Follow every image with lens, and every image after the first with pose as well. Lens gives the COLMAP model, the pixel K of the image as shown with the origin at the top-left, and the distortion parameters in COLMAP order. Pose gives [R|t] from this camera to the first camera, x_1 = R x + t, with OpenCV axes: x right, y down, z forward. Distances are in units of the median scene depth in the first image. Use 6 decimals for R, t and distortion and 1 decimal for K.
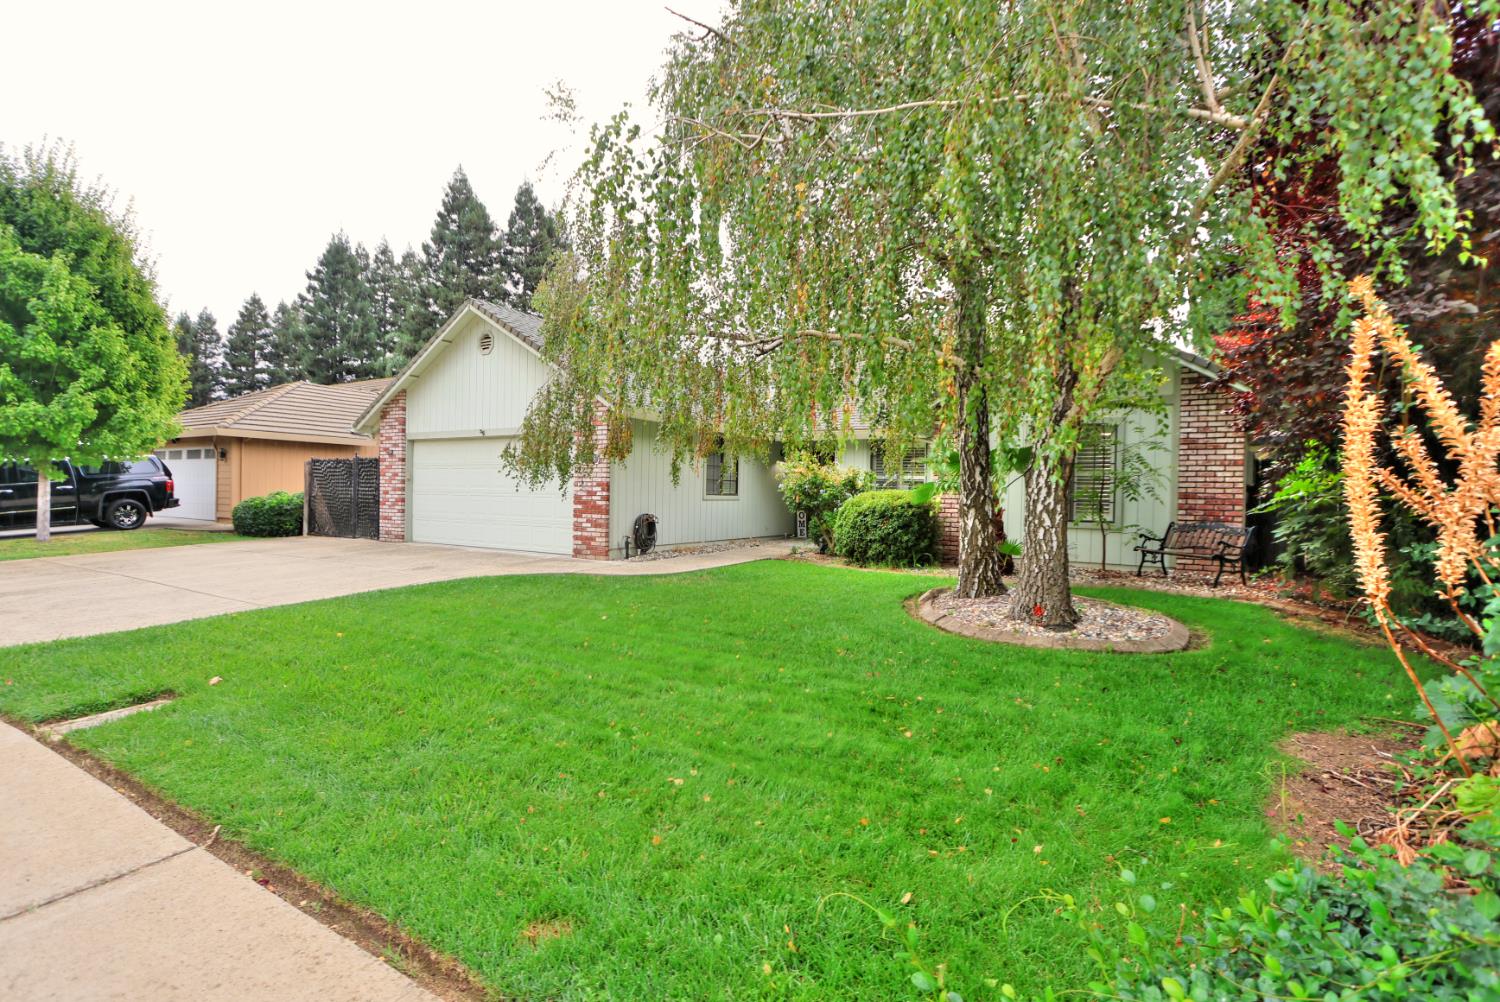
lens RADIAL K [[706.8, 0, 751.7], [0, 706.8, 495.0], [0, 0, 1]] dist [-0.010357, -0.000072]
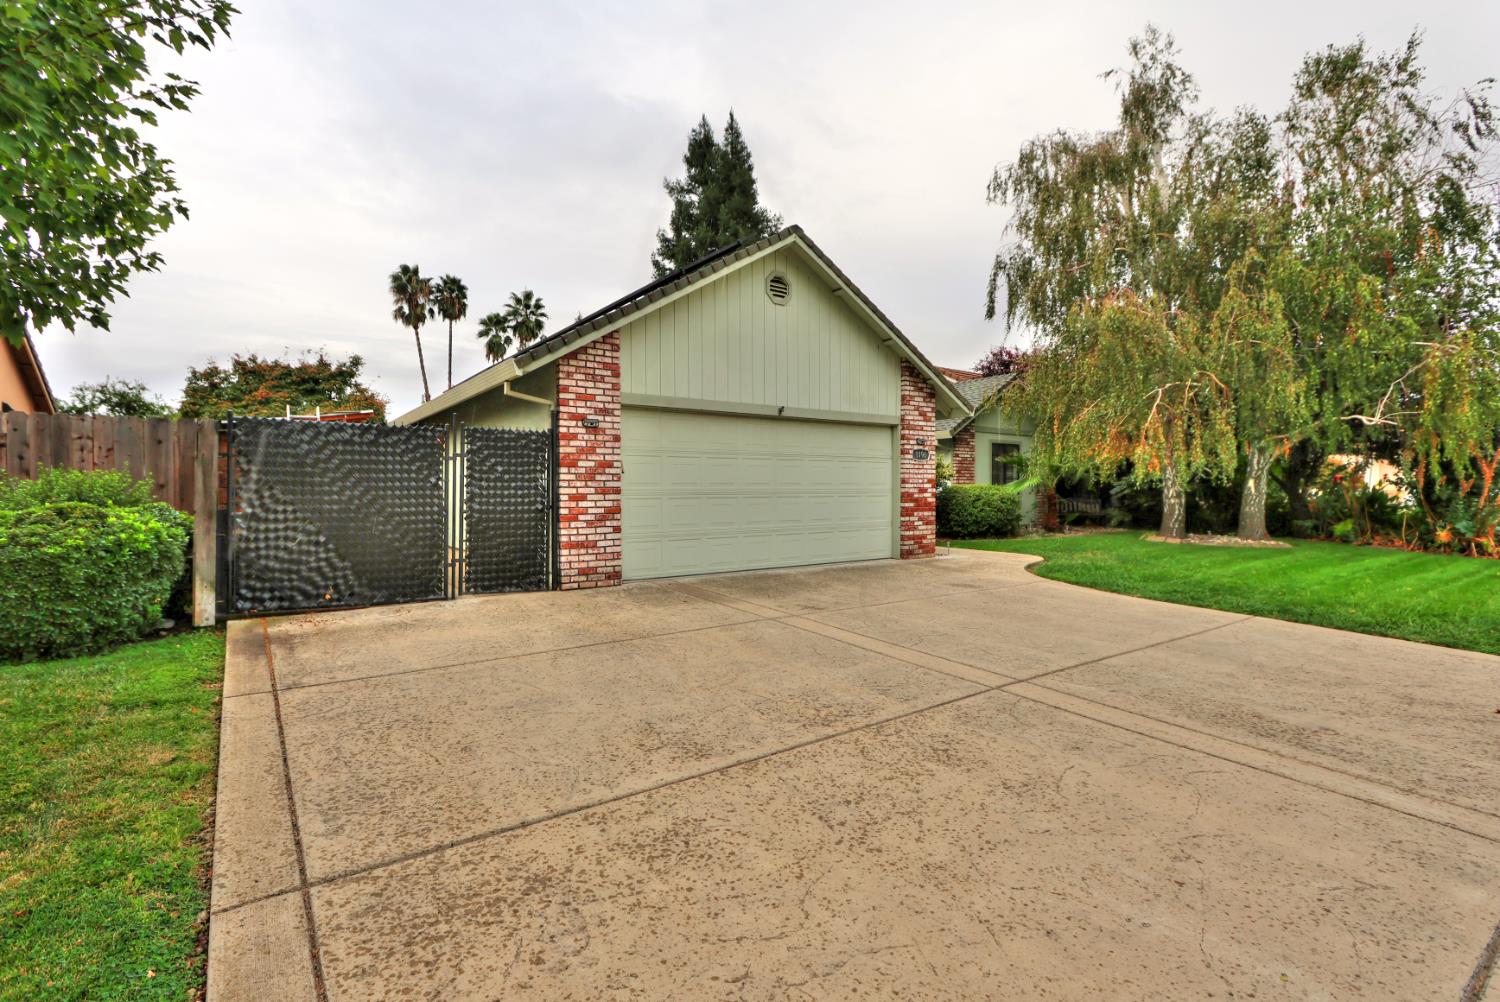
lens RADIAL K [[706.8, 0, 751.7], [0, 706.8, 495.0], [0, 0, 1]] dist [-0.010357, -0.000072]
pose [[0.376917, -0.030551, 0.925743, -0.979007], [0.004780, 0.999507, 0.031039, -0.021960], [-0.926235, -0.007274, 0.376877, 0.686452]]
